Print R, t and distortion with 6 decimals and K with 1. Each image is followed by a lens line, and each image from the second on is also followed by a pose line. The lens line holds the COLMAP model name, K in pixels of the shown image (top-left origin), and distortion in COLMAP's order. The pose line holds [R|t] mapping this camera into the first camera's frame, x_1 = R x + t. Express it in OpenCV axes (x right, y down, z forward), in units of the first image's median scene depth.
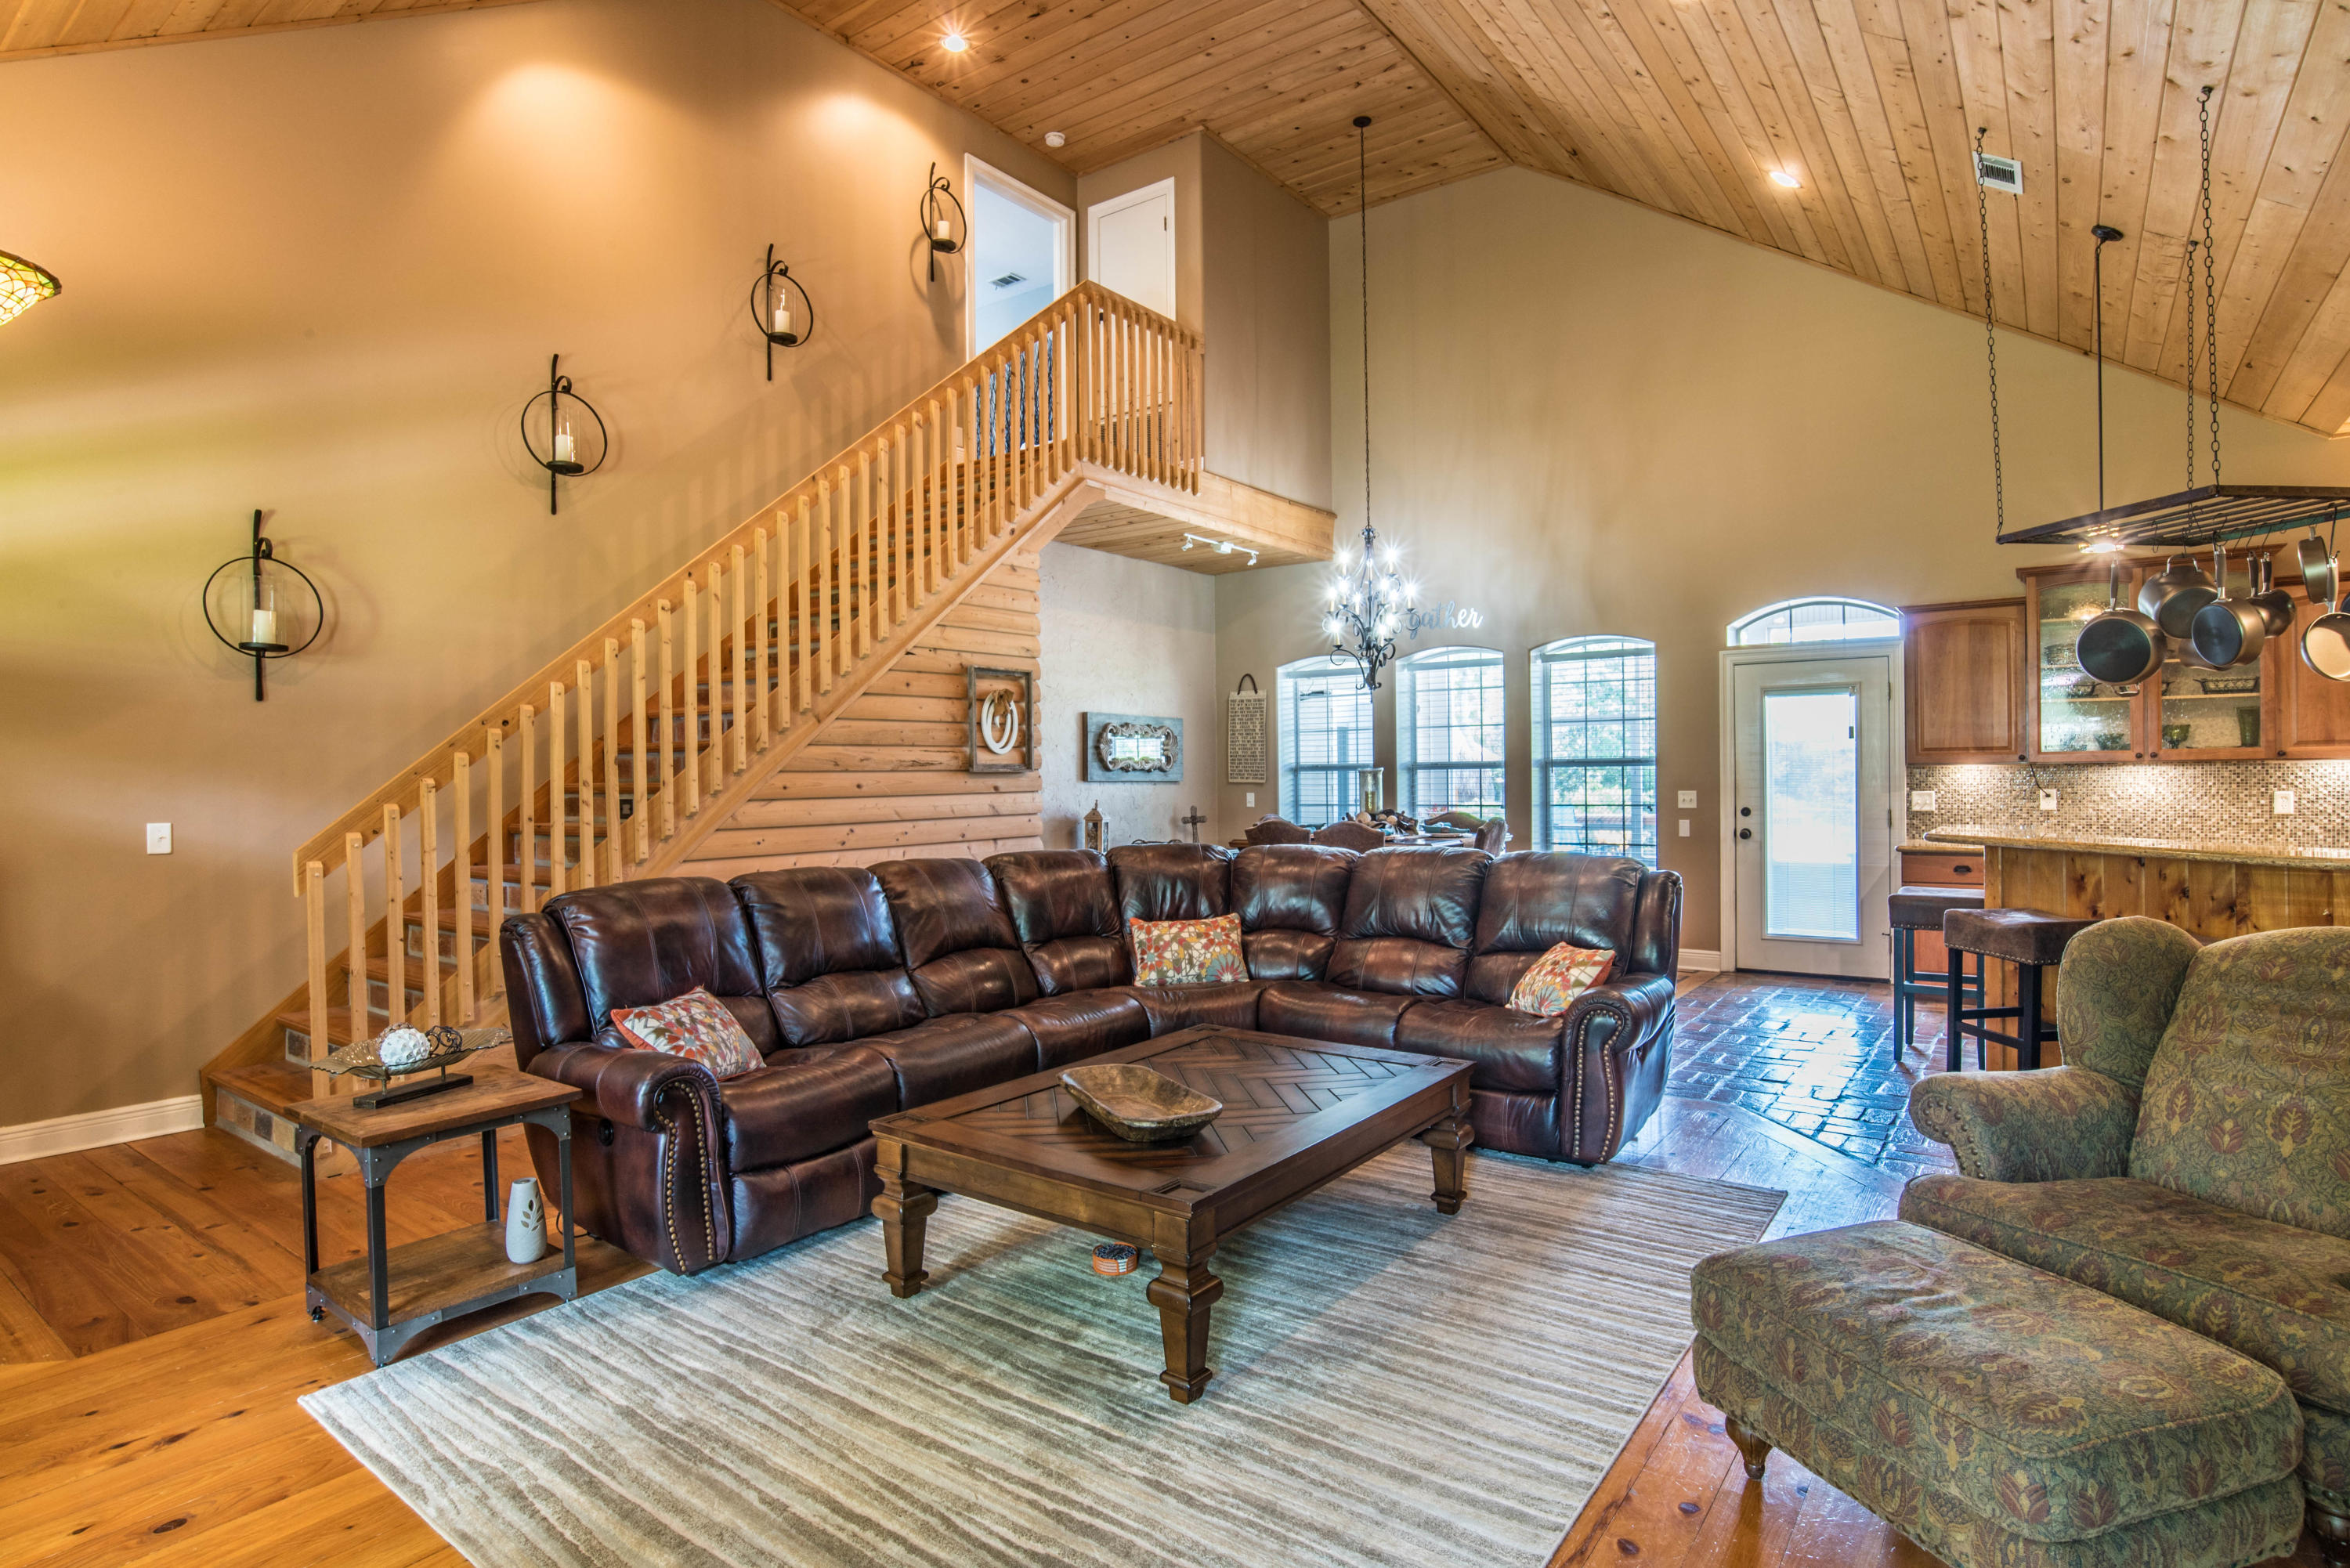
lens RADIAL K [[1206.8, 0, 1181.7], [0, 1206.8, 793.4], [0, 0, 1]] dist [-0.041755, 0.001407]
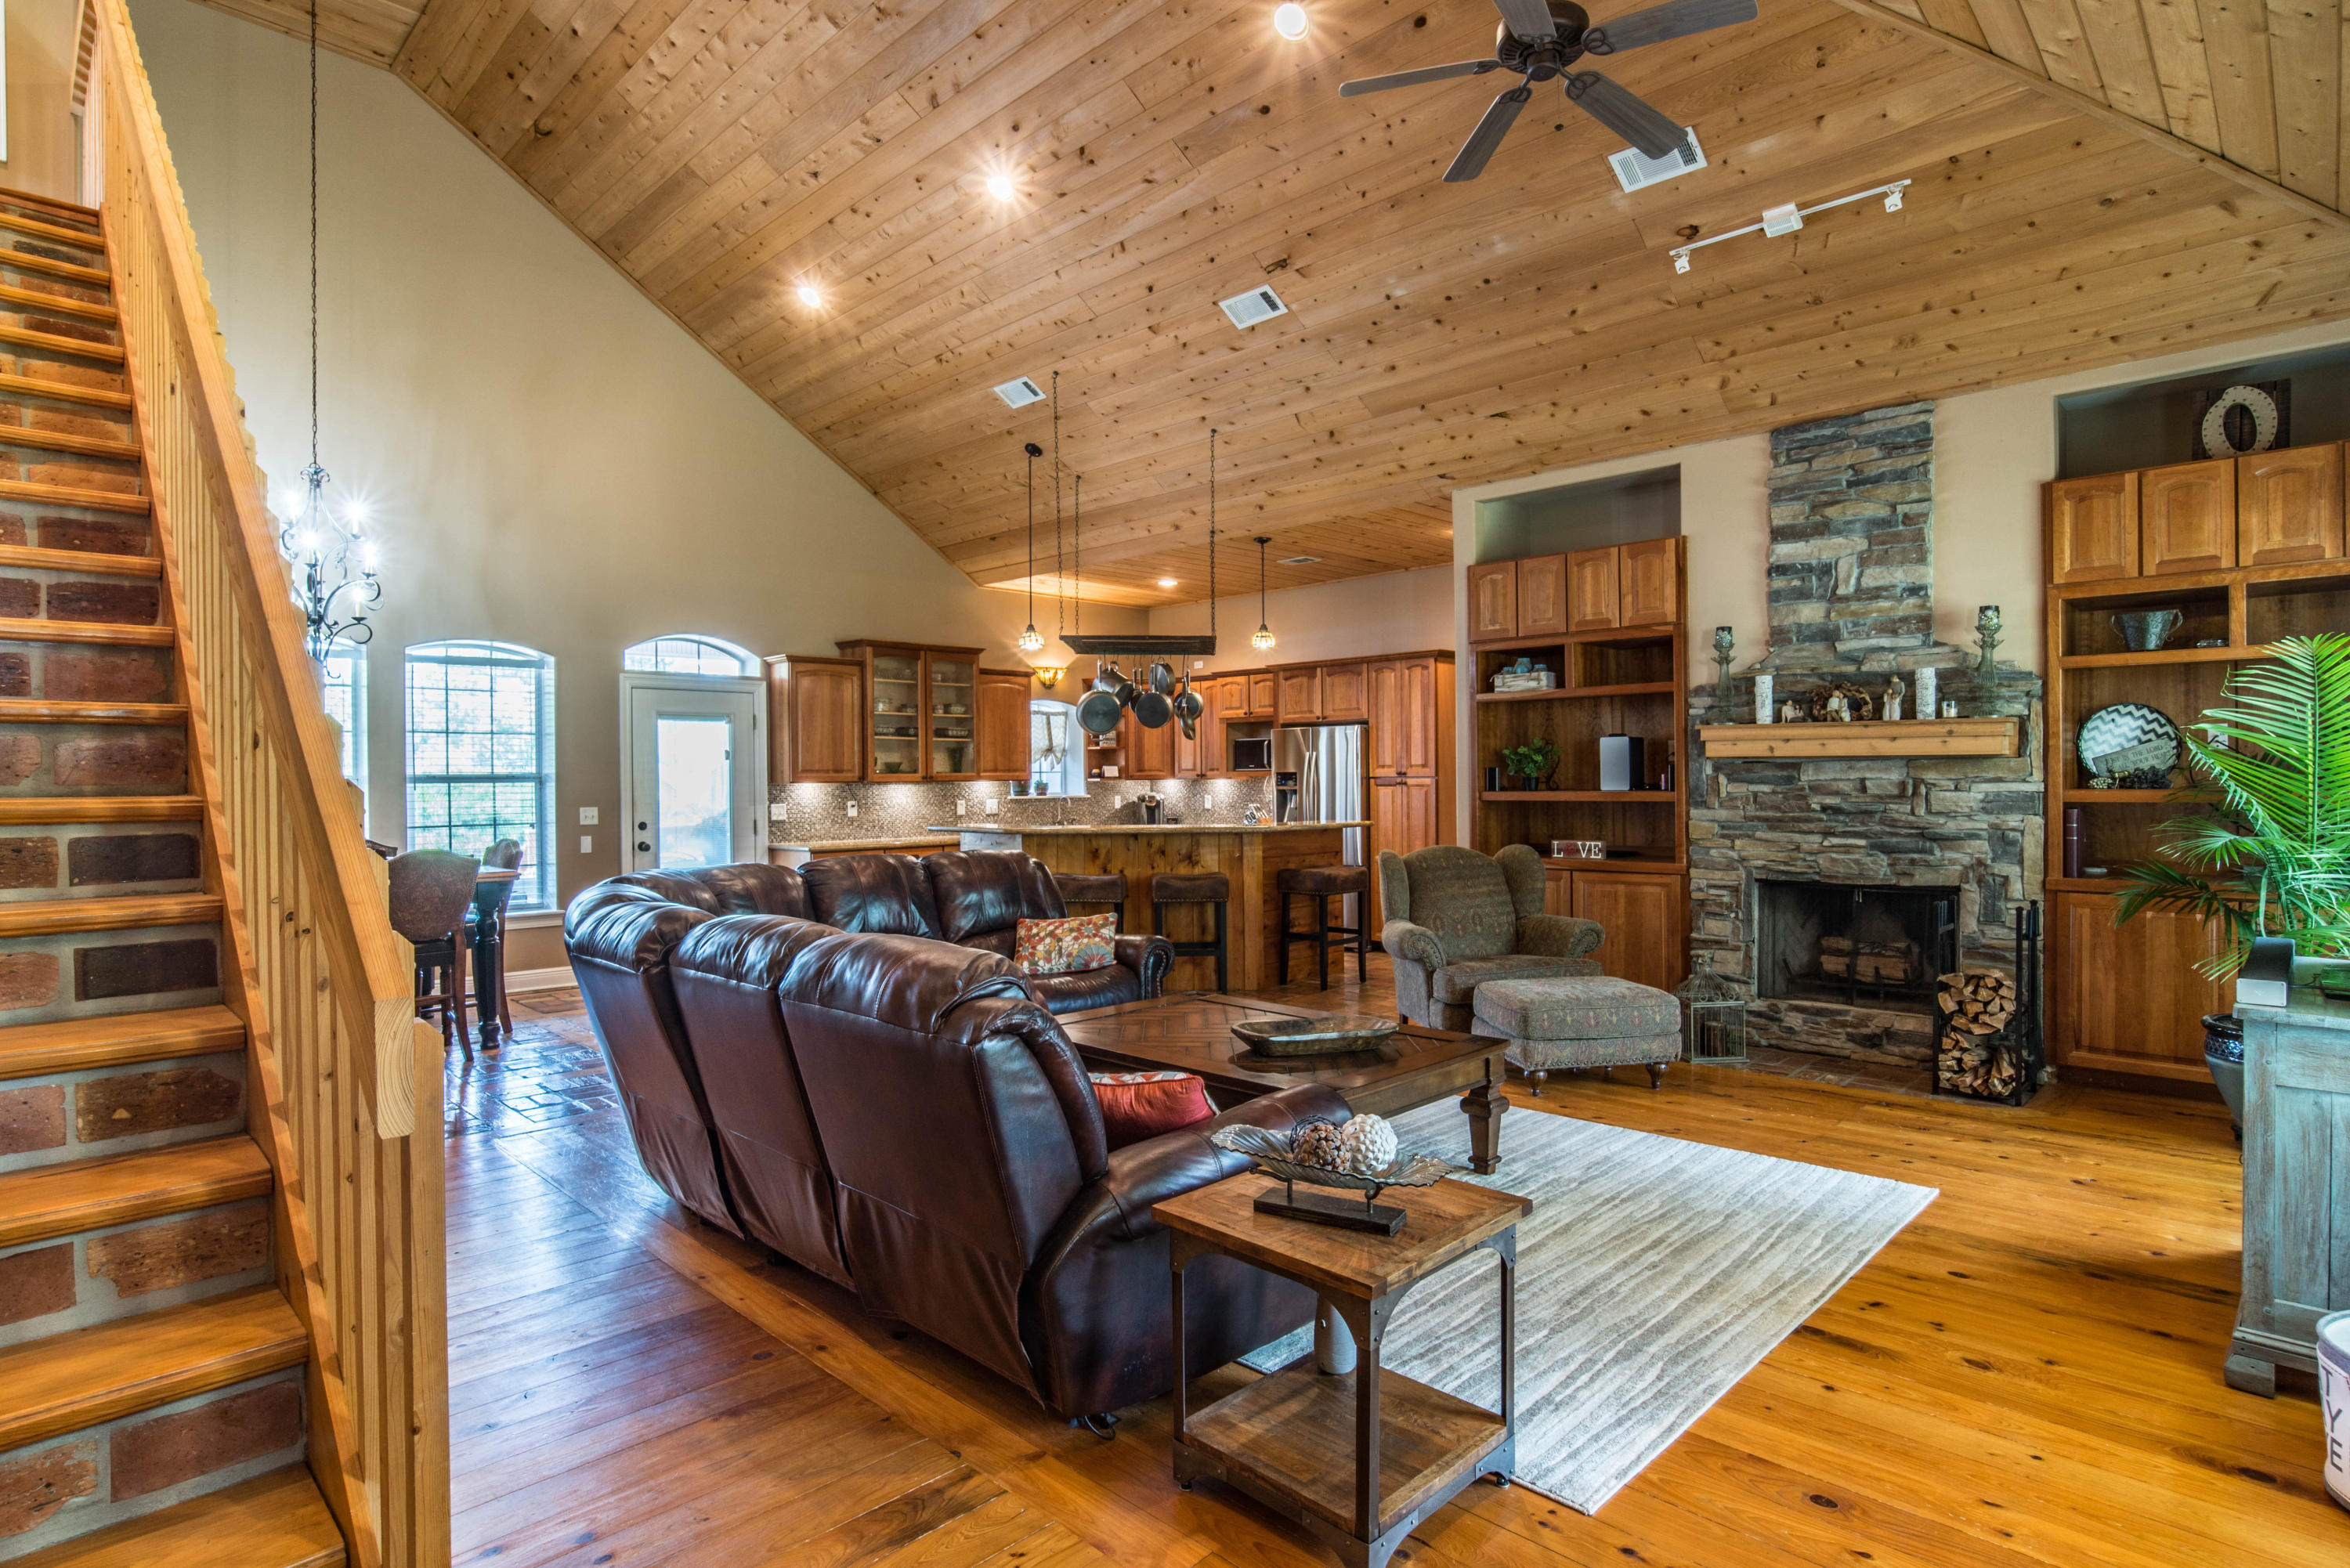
lens RADIAL K [[1236.4, 0, 1170.0], [0, 1236.4, 783.4], [0, 0, 1]] dist [-0.047533, 0.016473]
pose [[0.152167, 0.009981, 0.988304, -0.474259], [0.023098, 0.999640, -0.013652, 0.002852], [-0.988085, 0.024905, 0.151882, 0.330650]]
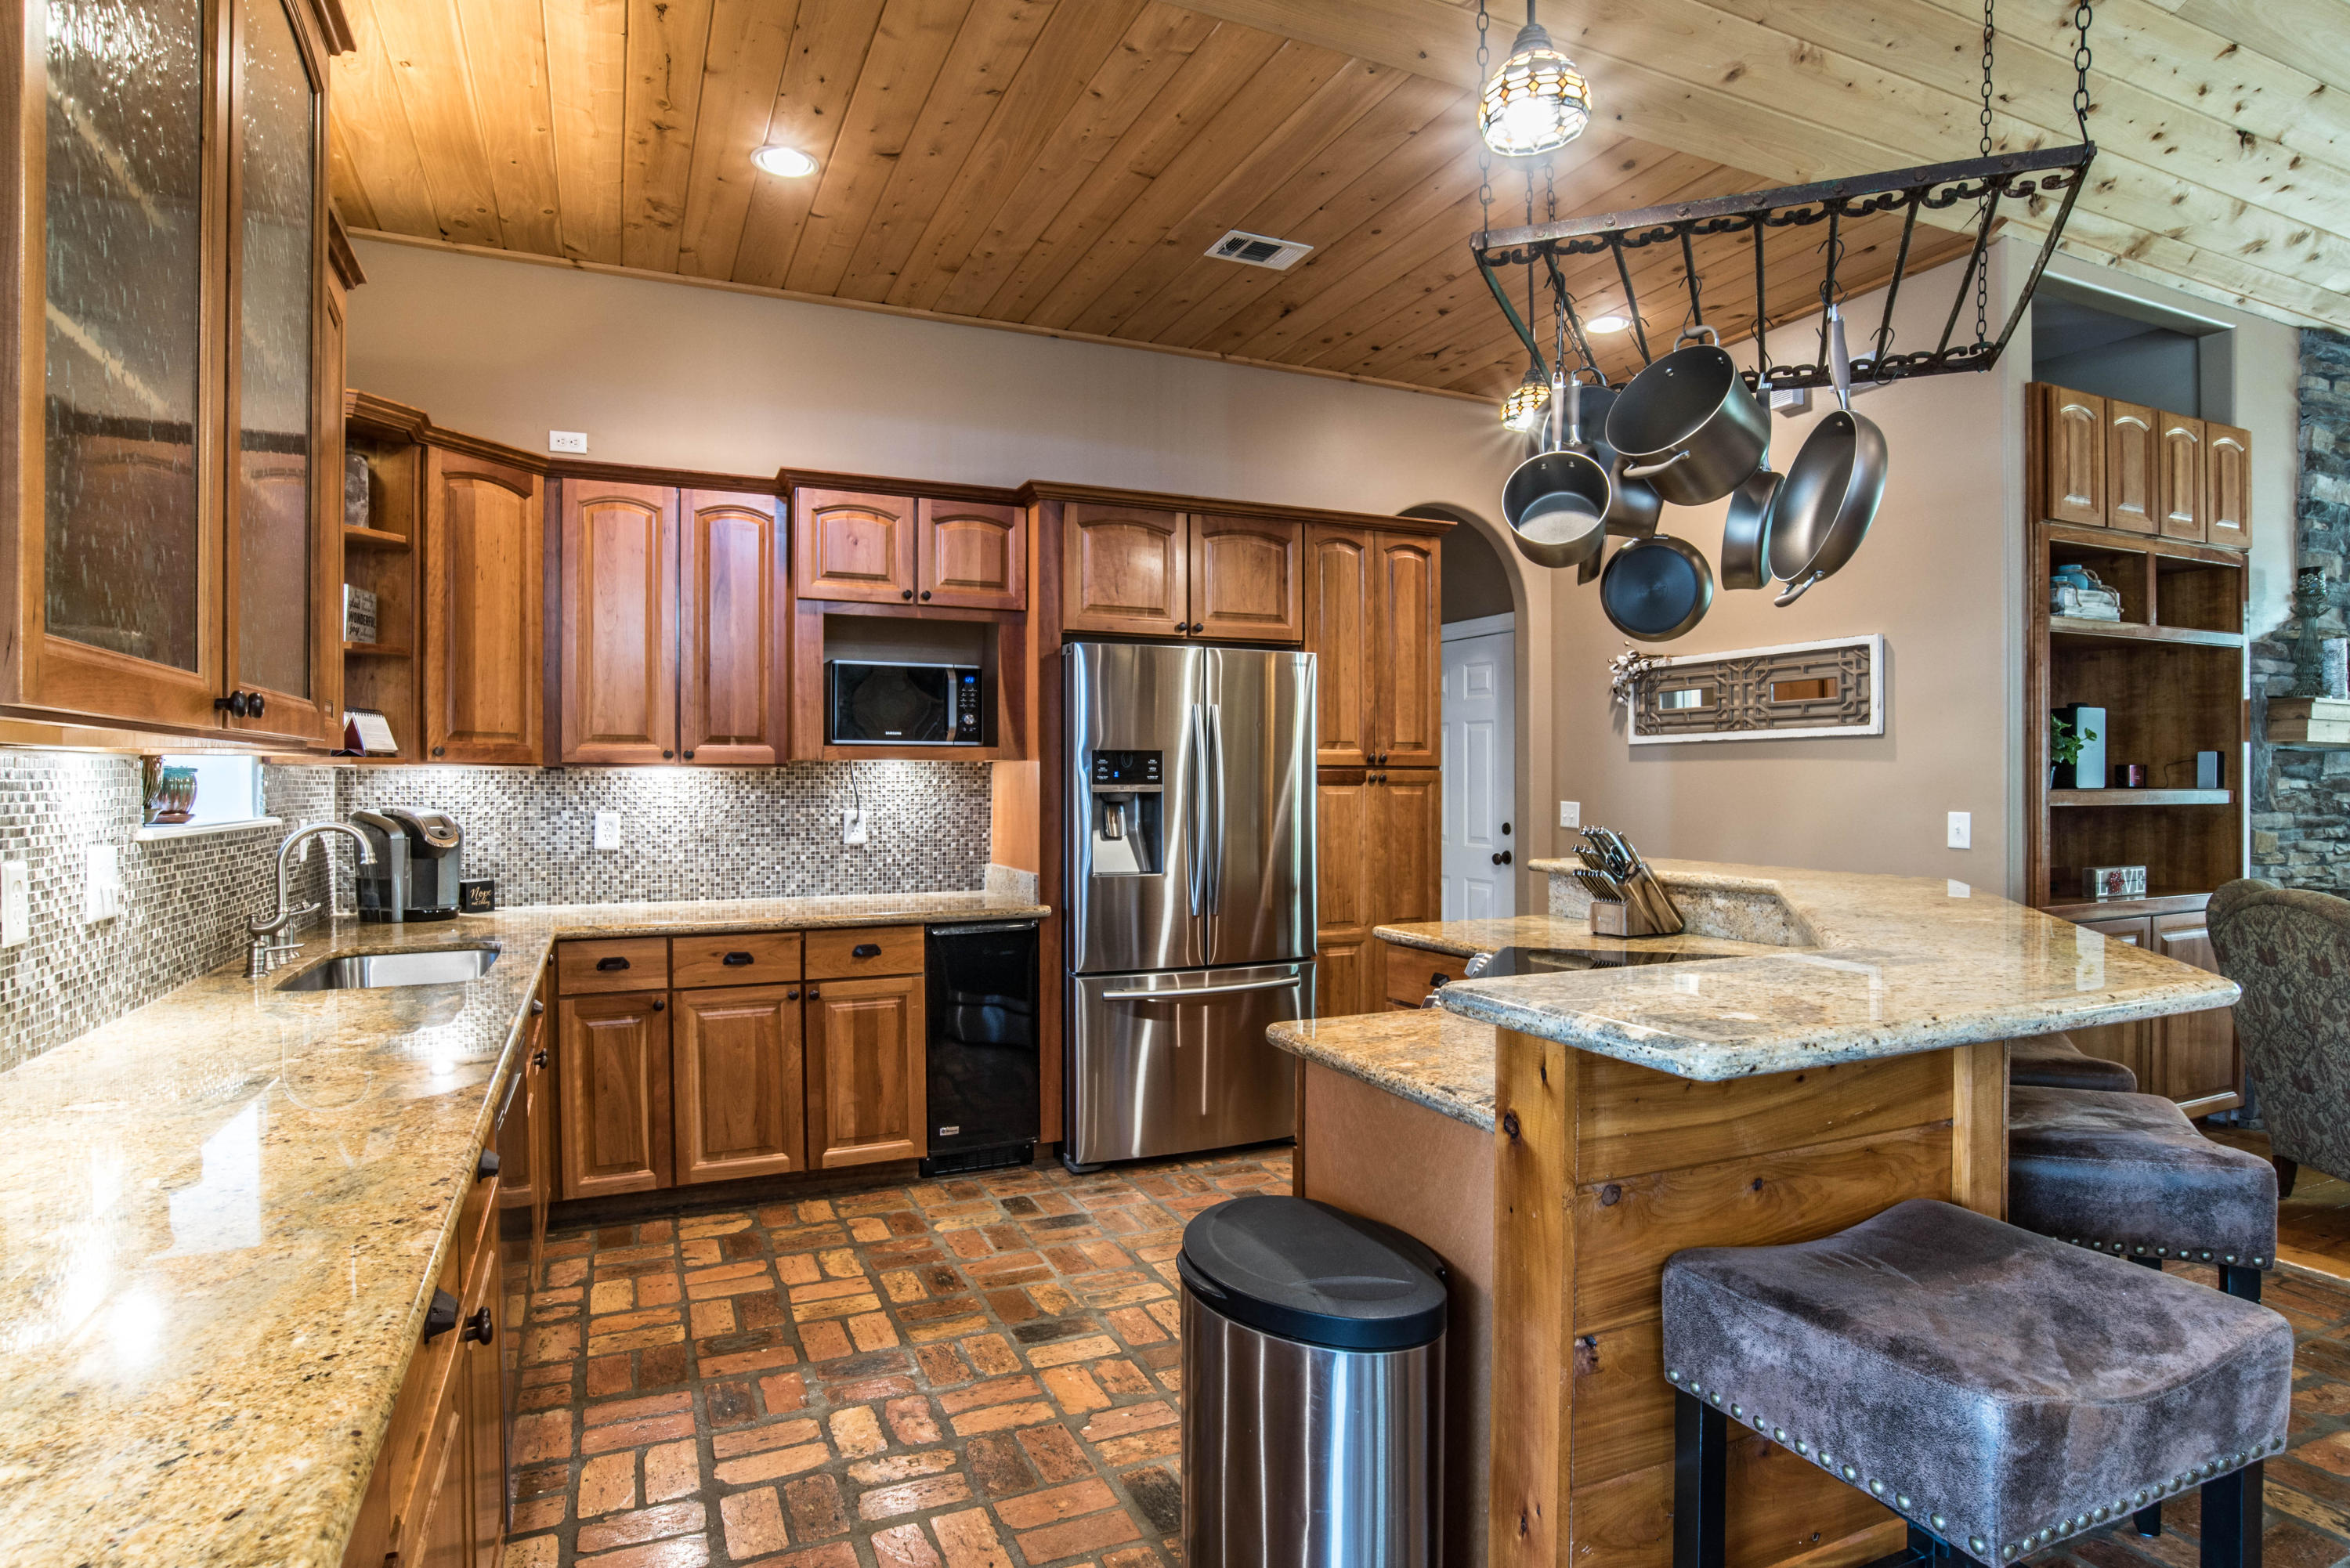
lens RADIAL K [[1206.8, 0, 1181.7], [0, 1206.8, 793.4], [0, 0, 1]] dist [-0.041755, 0.001407]
pose [[-0.877321, 0.010676, 0.479785, 0.422767], [0.021728, 0.999611, 0.017489, -0.011659], [-0.479411, 0.025768, -0.877212, 0.781760]]
